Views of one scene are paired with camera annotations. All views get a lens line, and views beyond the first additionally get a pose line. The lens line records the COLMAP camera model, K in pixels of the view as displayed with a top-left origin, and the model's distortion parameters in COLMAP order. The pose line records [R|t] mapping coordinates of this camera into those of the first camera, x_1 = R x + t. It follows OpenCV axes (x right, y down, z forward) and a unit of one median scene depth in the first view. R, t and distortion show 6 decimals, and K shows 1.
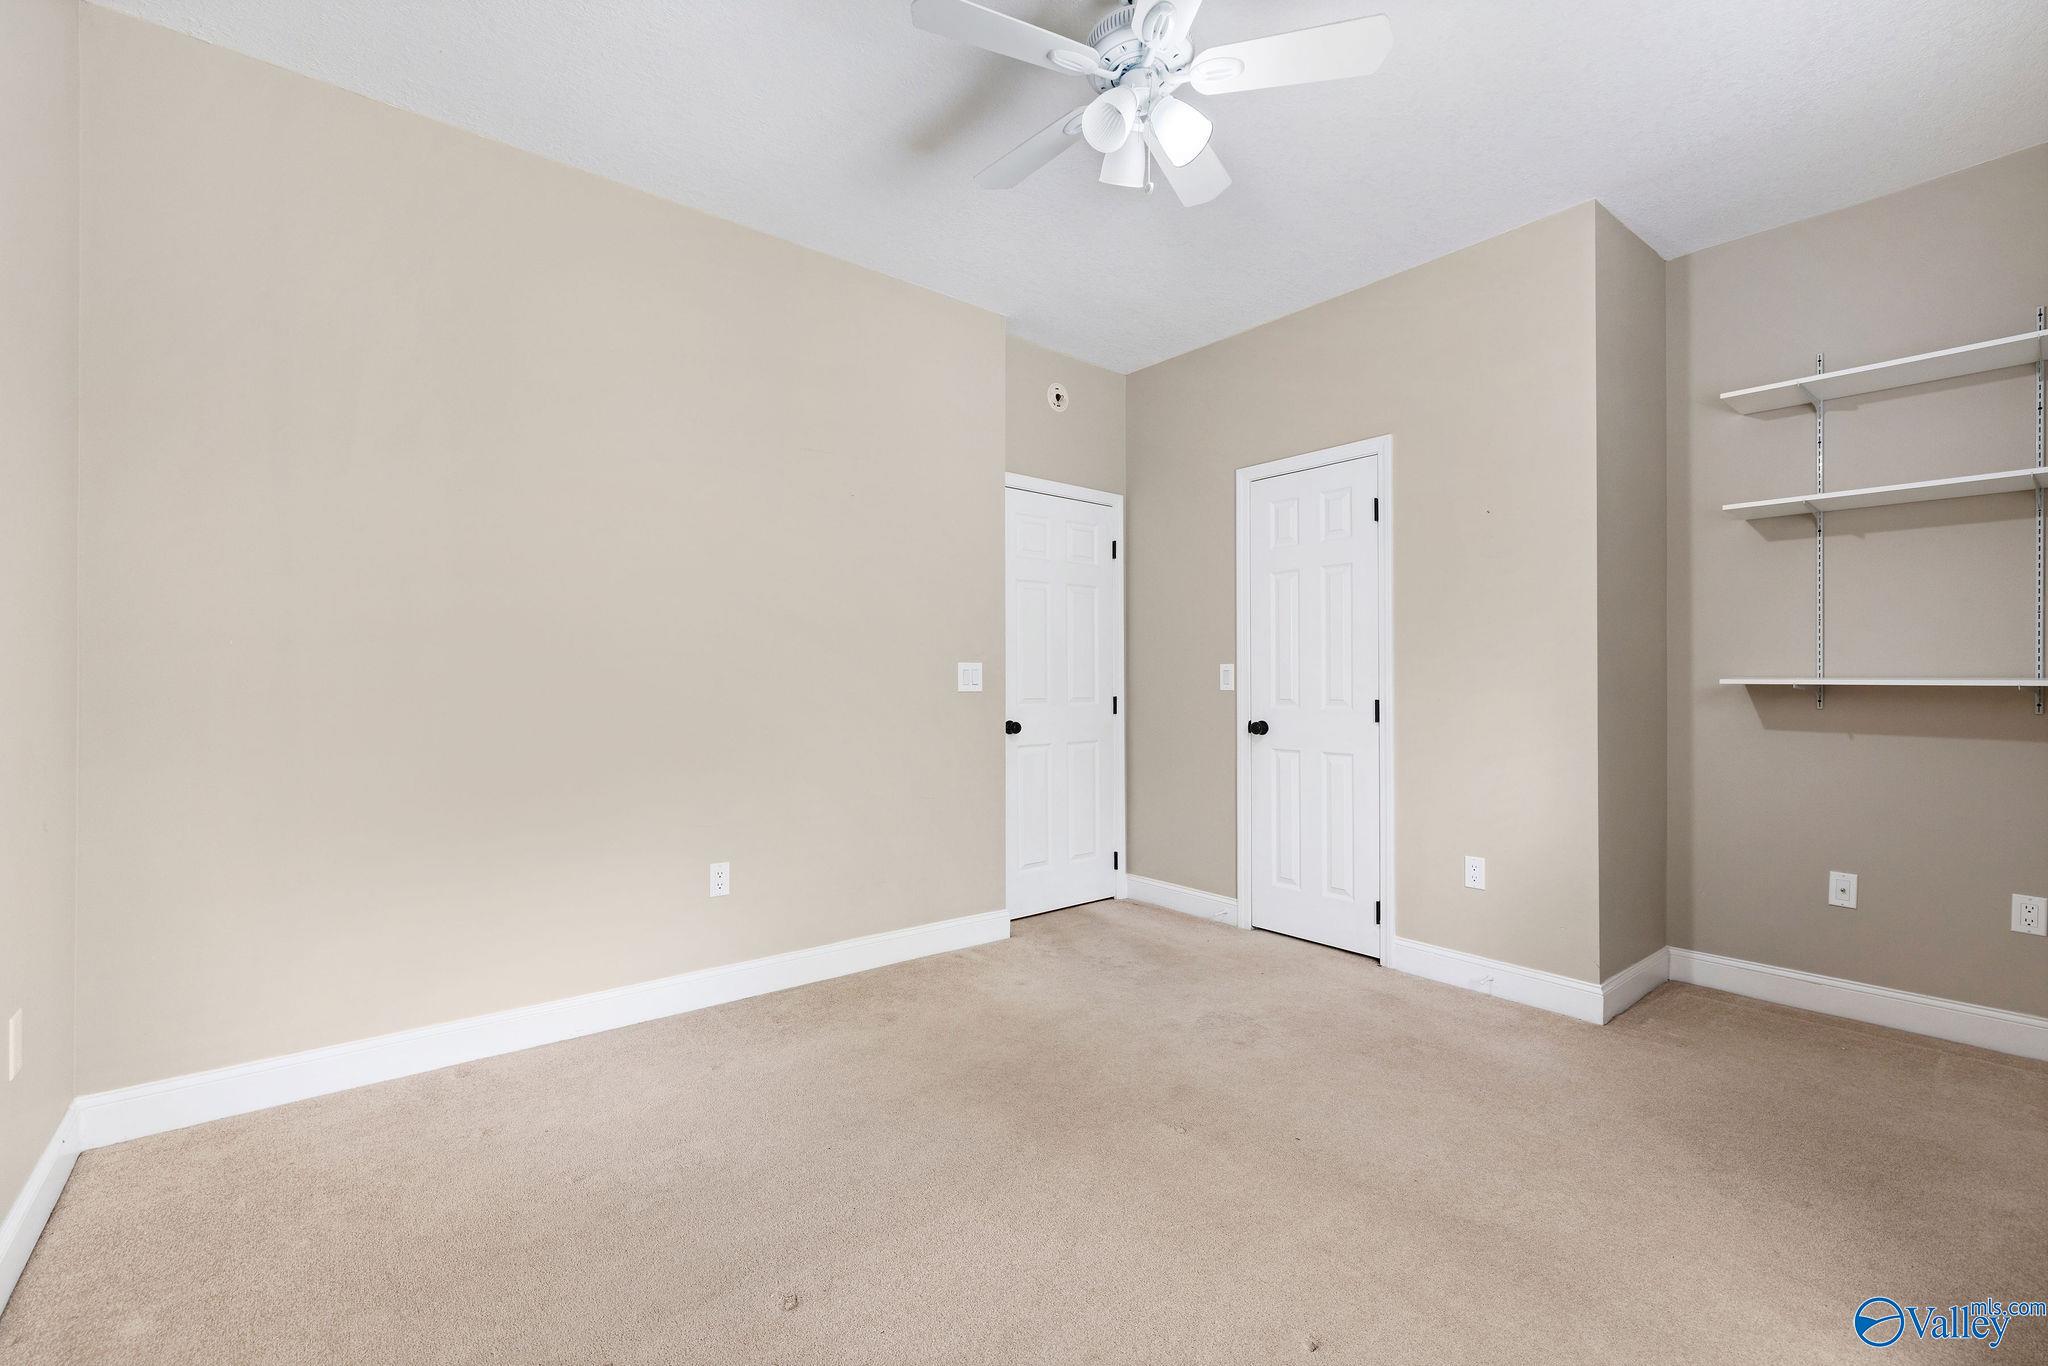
lens RADIAL K [[869.2, 0, 1005.4], [0, 869.2, 682.3], [0, 0, 1]] dist [0.004722, -0.000132]
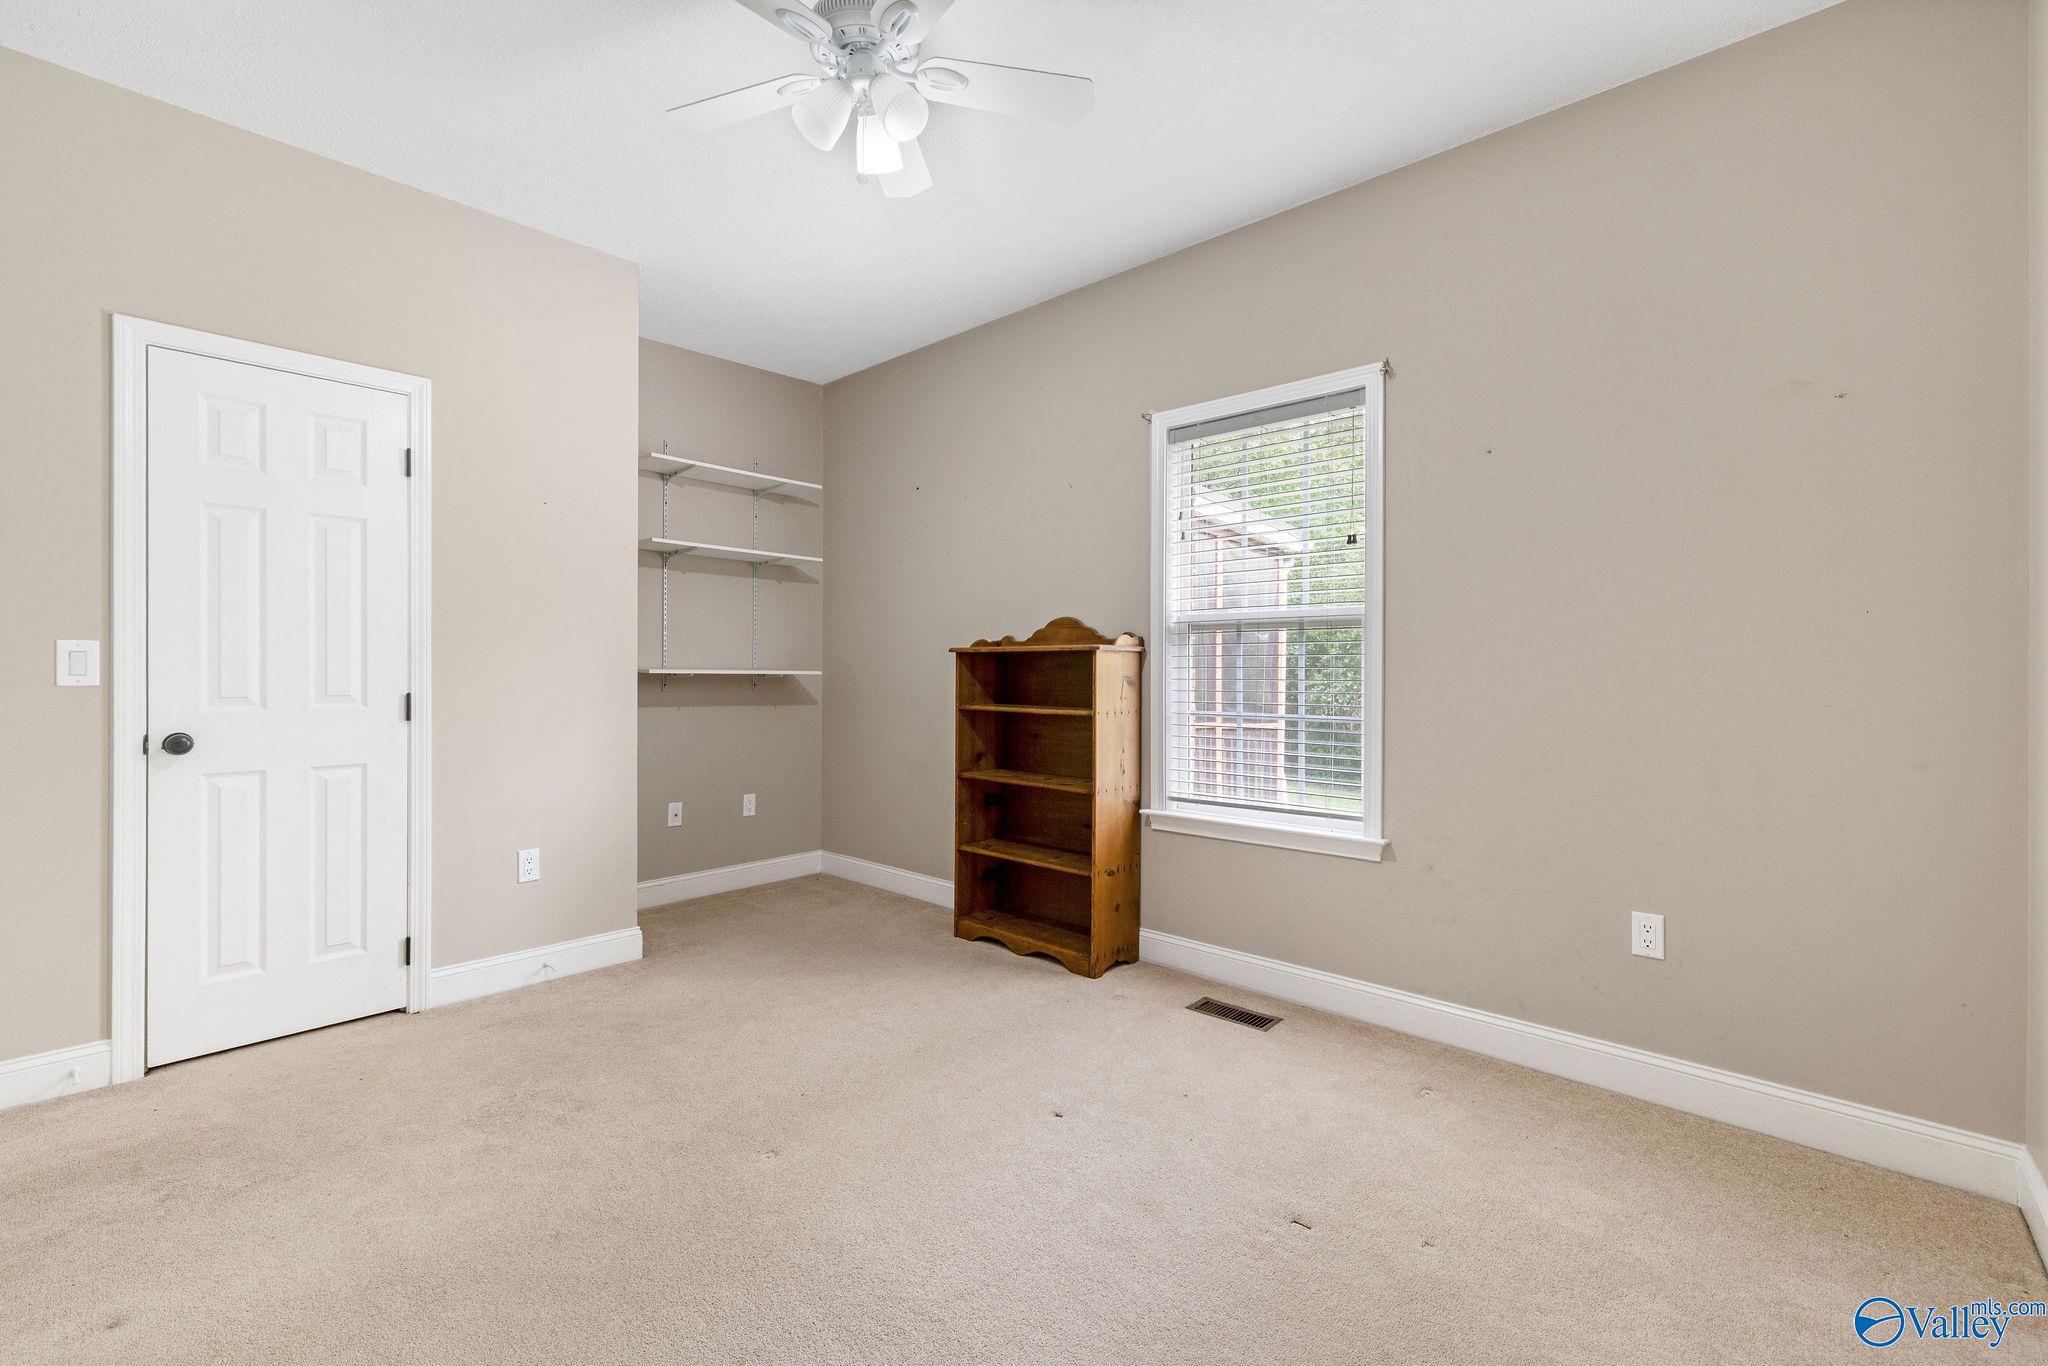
lens RADIAL K [[869.2, 0, 1027.0], [0, 869.2, 669.5], [0, 0, 1]] dist [0.004722, -0.000132]
pose [[-0.146656, 0.004223, 0.989179, -0.487930], [0.000482, 0.999991, -0.004198, 0.001612], [-0.989187, -0.000139, -0.146657, 0.555179]]
